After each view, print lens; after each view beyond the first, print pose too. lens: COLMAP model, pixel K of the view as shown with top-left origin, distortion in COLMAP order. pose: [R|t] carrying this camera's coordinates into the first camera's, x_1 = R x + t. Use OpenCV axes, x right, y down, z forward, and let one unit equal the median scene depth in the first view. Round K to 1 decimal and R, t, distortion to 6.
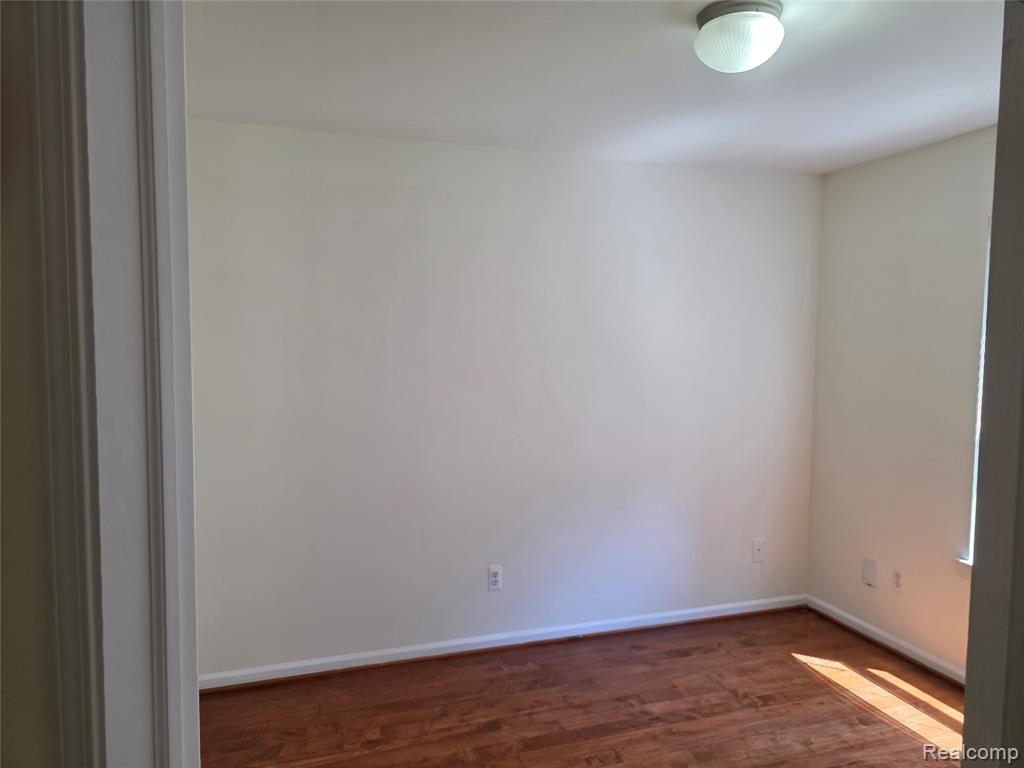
lens RADIAL K [[683.3, 0, 512.3], [0, 683.3, 385.9], [0, 0, 1]] dist [0.066977, -0.037741]
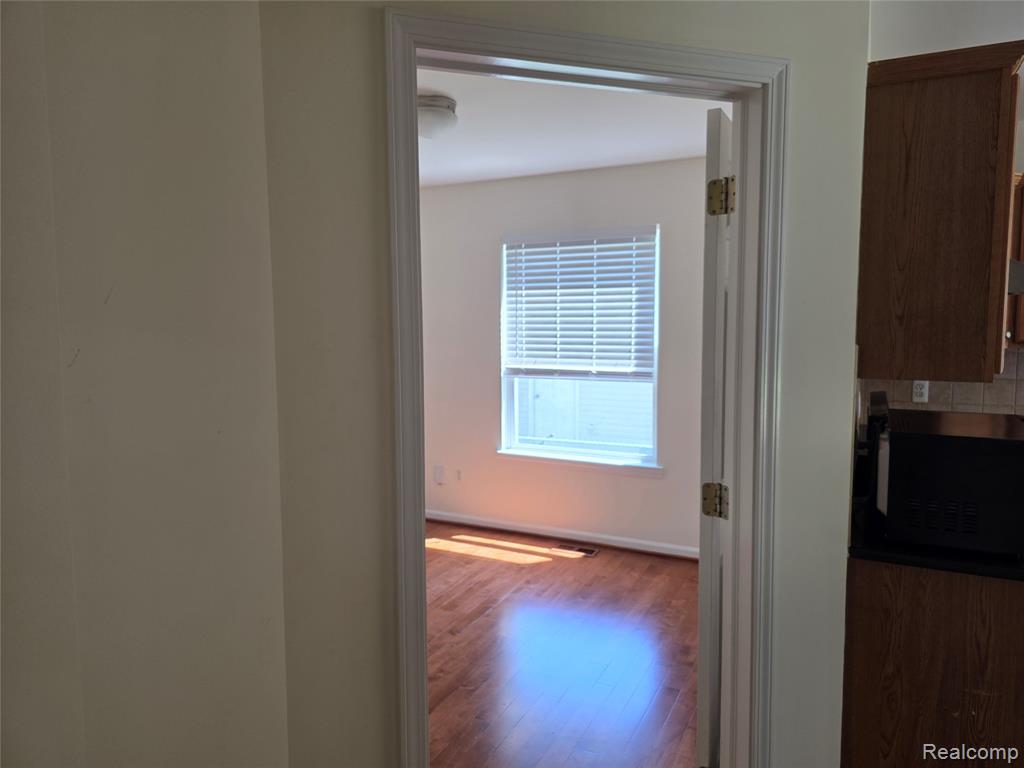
lens RADIAL K [[683.3, 0, 512.4], [0, 683.3, 382.1], [0, 0, 1]] dist [0.066977, -0.037741]
pose [[0.712728, -0.072786, 0.697654, -0.430579], [0.045578, 0.997305, 0.057486, 0.005886], [-0.699958, -0.009174, 0.714125, -0.128868]]
